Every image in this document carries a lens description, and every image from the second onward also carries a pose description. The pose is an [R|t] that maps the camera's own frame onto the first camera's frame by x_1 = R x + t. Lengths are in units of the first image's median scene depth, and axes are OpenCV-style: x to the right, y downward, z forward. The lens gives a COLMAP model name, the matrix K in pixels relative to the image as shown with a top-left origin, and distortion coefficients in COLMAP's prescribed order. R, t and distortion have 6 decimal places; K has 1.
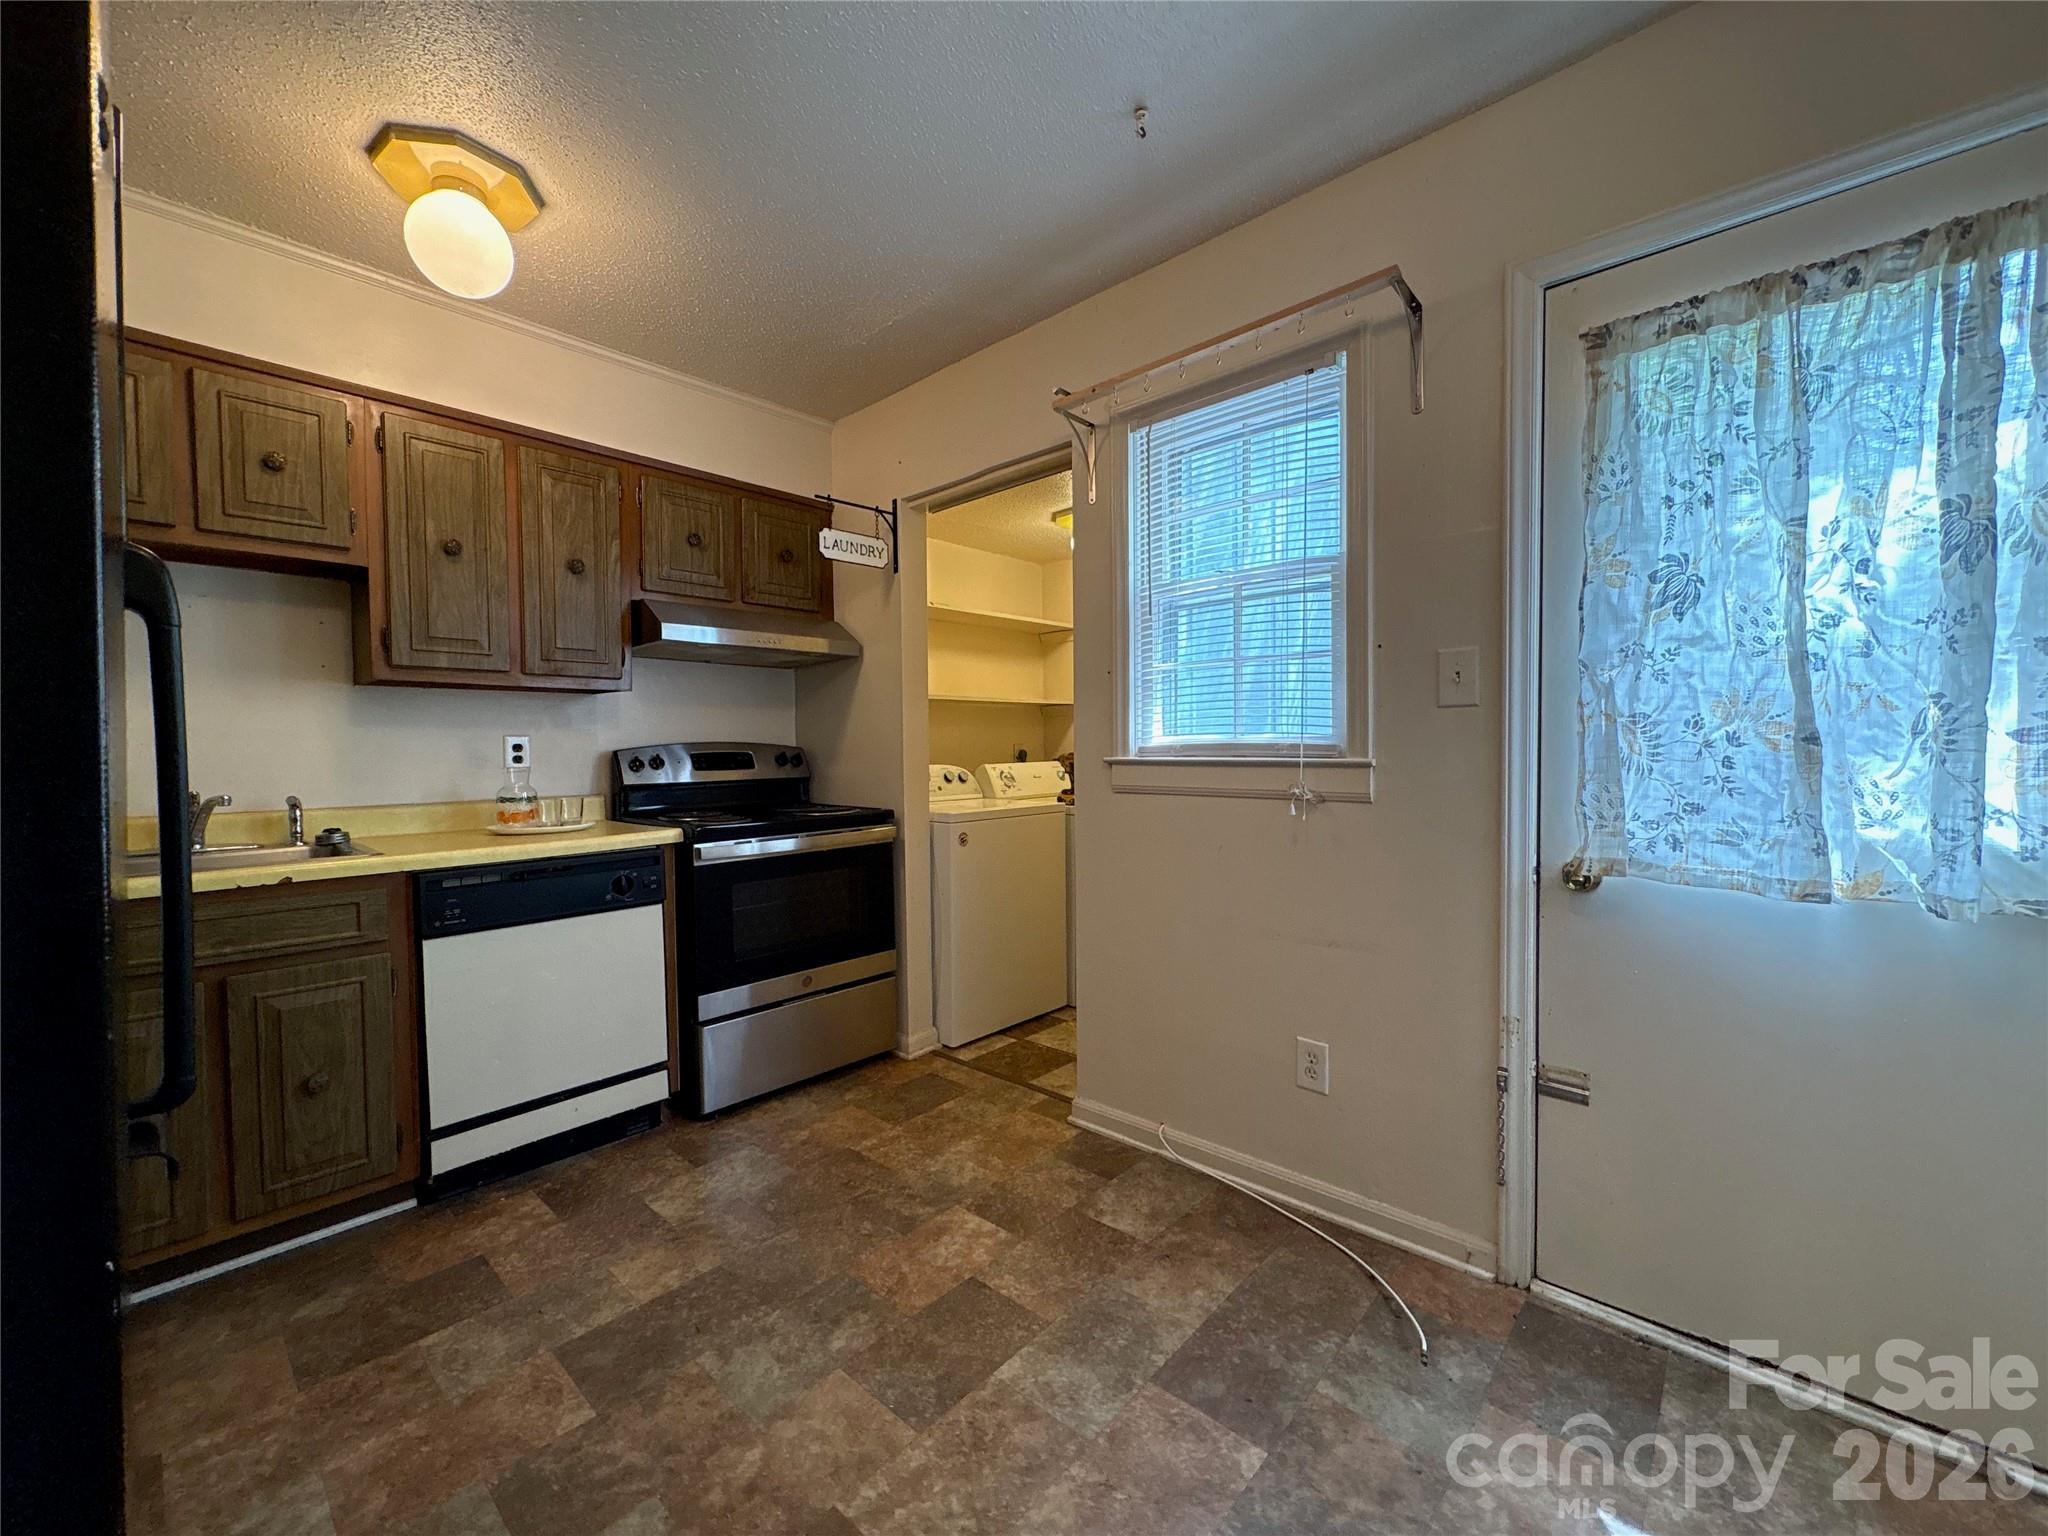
lens RADIAL K [[812.9, 0, 1023.9], [0, 812.9, 772.8], [0, 0, 1]] dist [-0.001135, 0.000005]
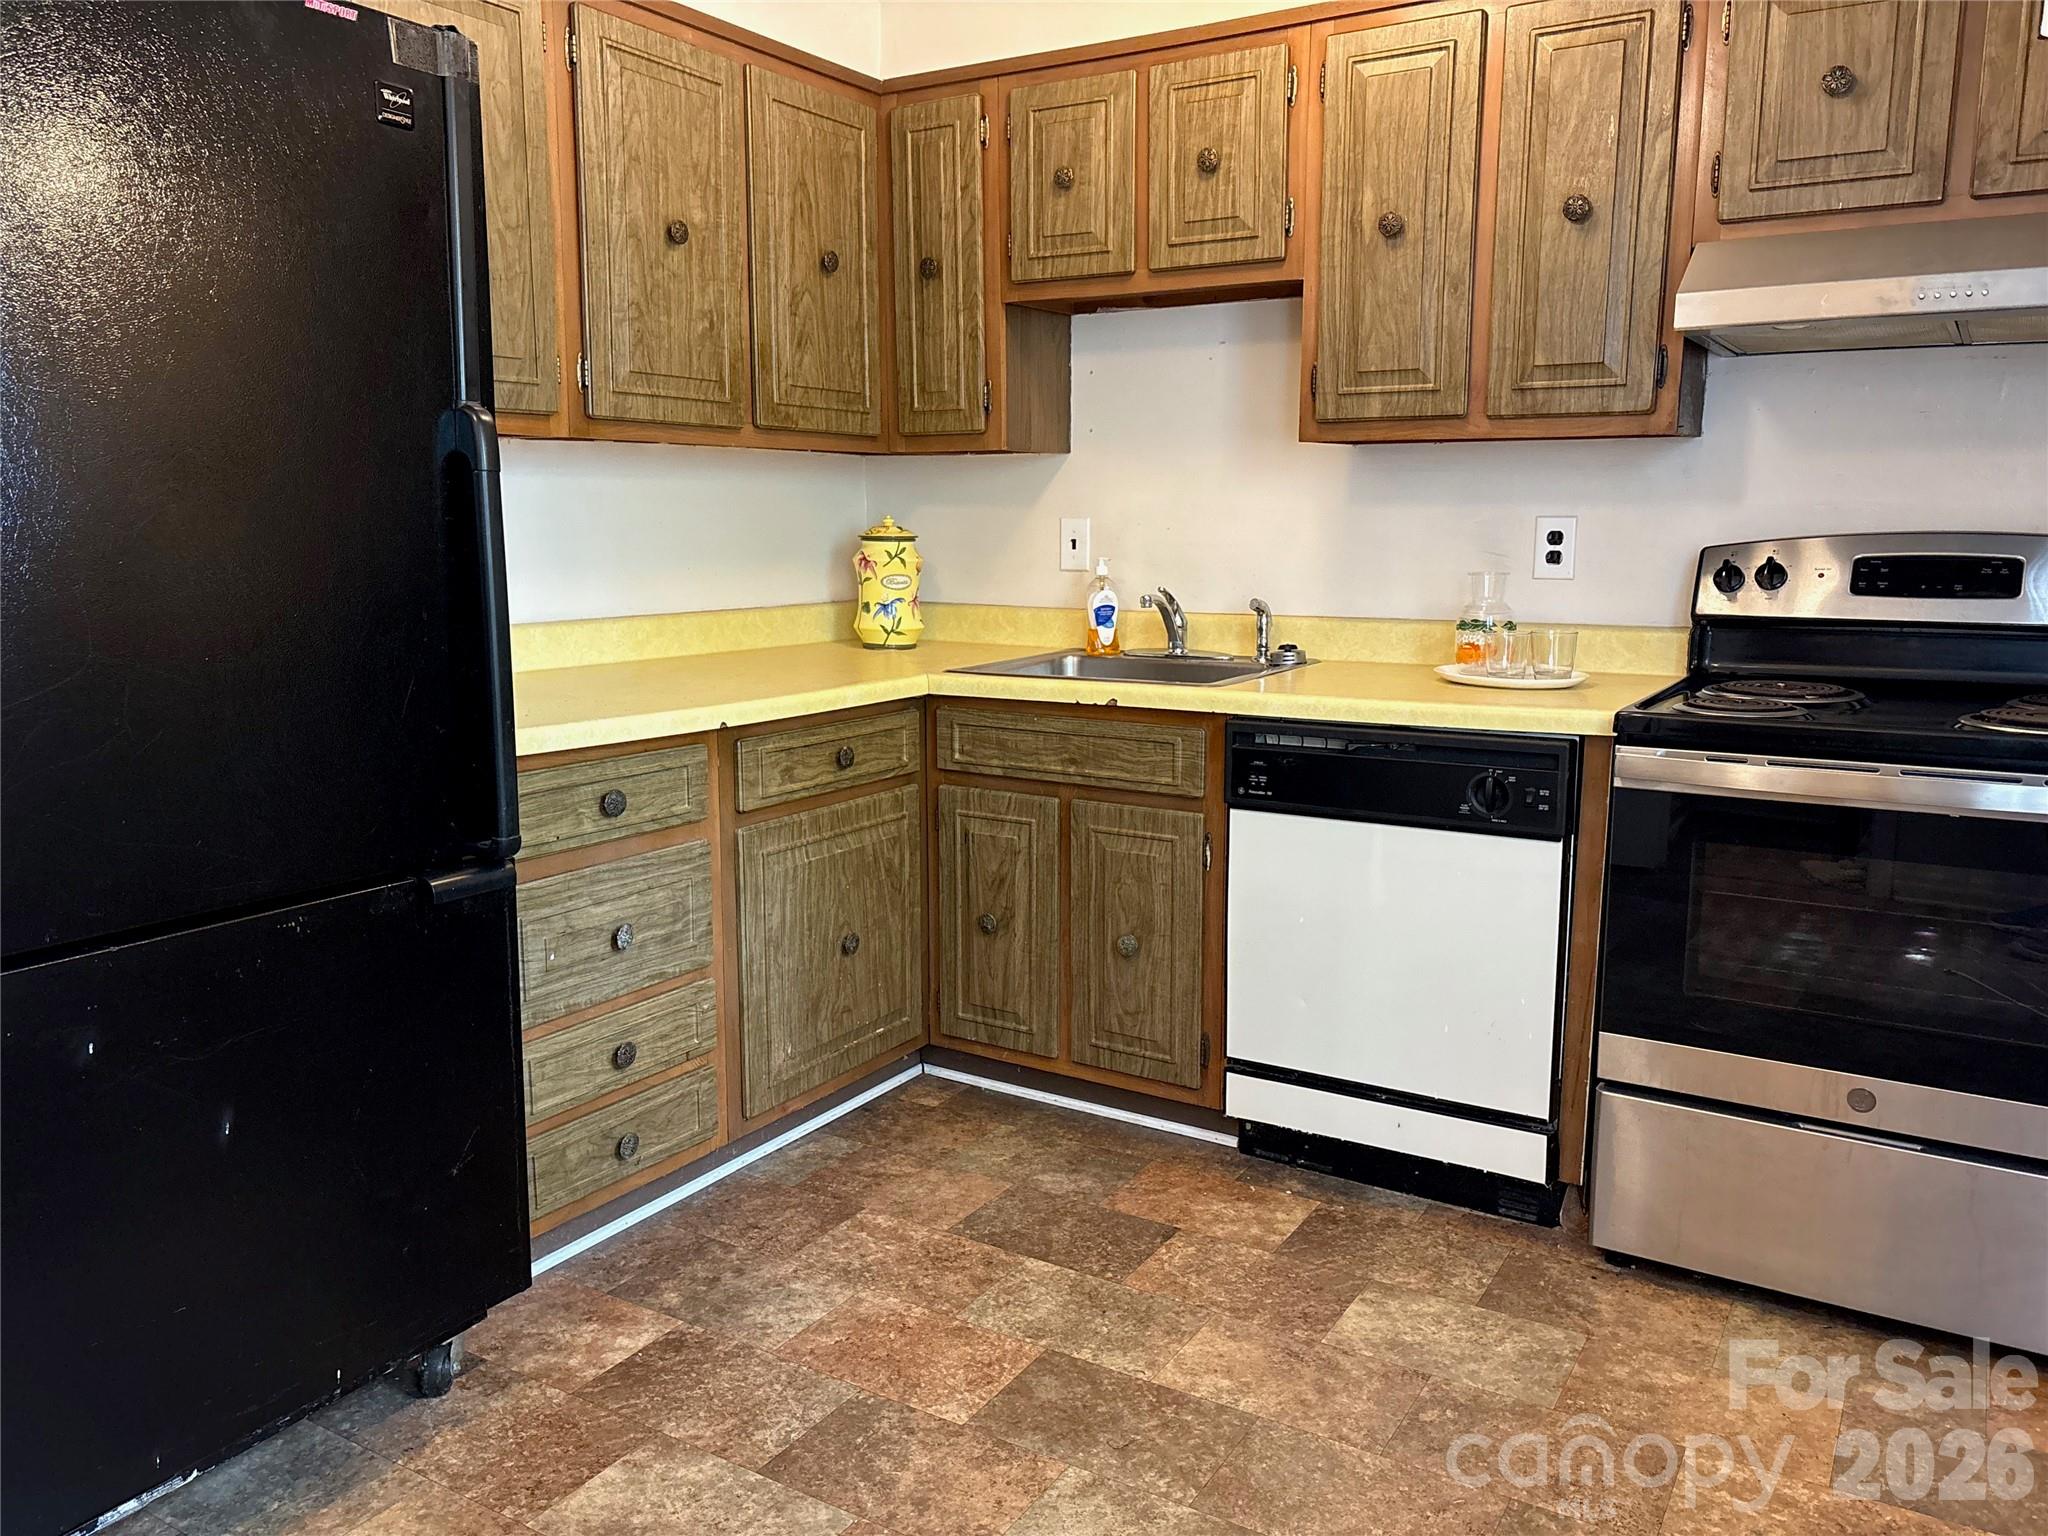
lens RADIAL K [[1551.5, 0, 1034.3], [0, 1551.5, 783.5], [0, 0, 1]] dist [0.043491, -0.042079]
pose [[0.192219, 0.186476, -0.963472, 0.563787], [-0.030440, 0.982441, 0.184074, -0.068752], [0.980880, -0.006055, 0.194520, 0.529102]]
